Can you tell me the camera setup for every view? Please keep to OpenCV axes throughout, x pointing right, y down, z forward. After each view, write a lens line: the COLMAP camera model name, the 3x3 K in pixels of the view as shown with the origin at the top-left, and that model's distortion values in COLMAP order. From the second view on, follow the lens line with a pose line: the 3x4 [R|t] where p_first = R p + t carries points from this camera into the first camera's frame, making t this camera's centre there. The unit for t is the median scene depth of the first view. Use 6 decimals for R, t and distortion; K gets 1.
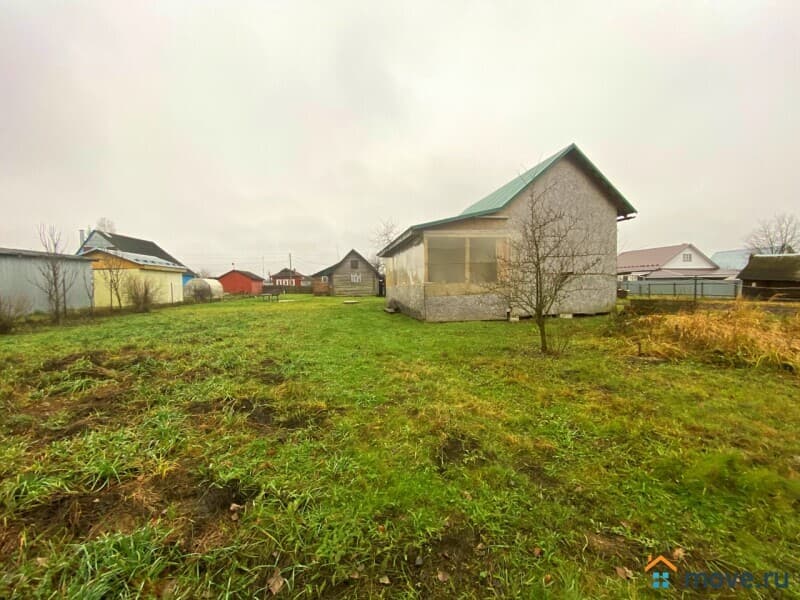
lens RADIAL K [[322.4, 0, 399.4], [0, 322.4, 300.2], [0, 0, 1]] dist [0.025424, -0.020784]
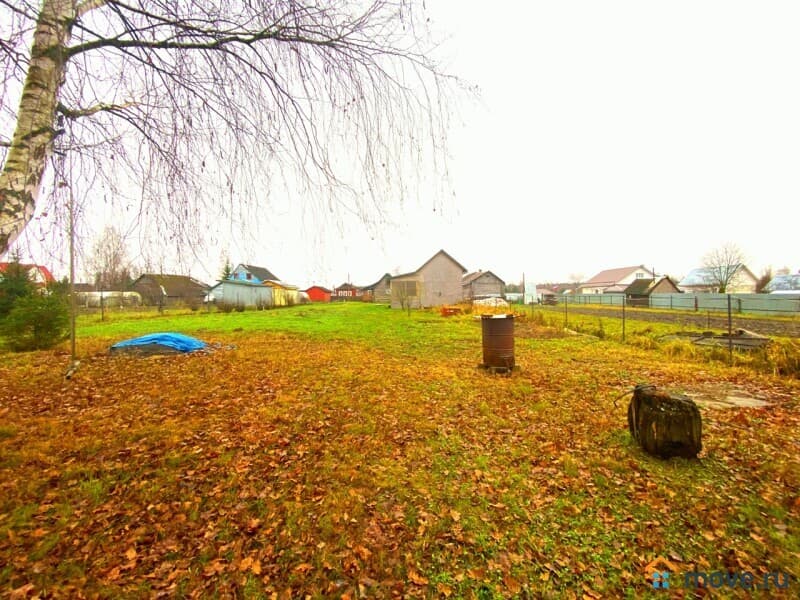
lens RADIAL K [[322.4, 0, 399.4], [0, 322.4, 300.2], [0, 0, 1]] dist [0.025424, -0.020784]
pose [[0.985631, 0.007639, -0.168742, 0.240411], [-0.013029, 0.999439, -0.030856, 0.028642], [0.168412, 0.032611, 0.985177, -0.701152]]
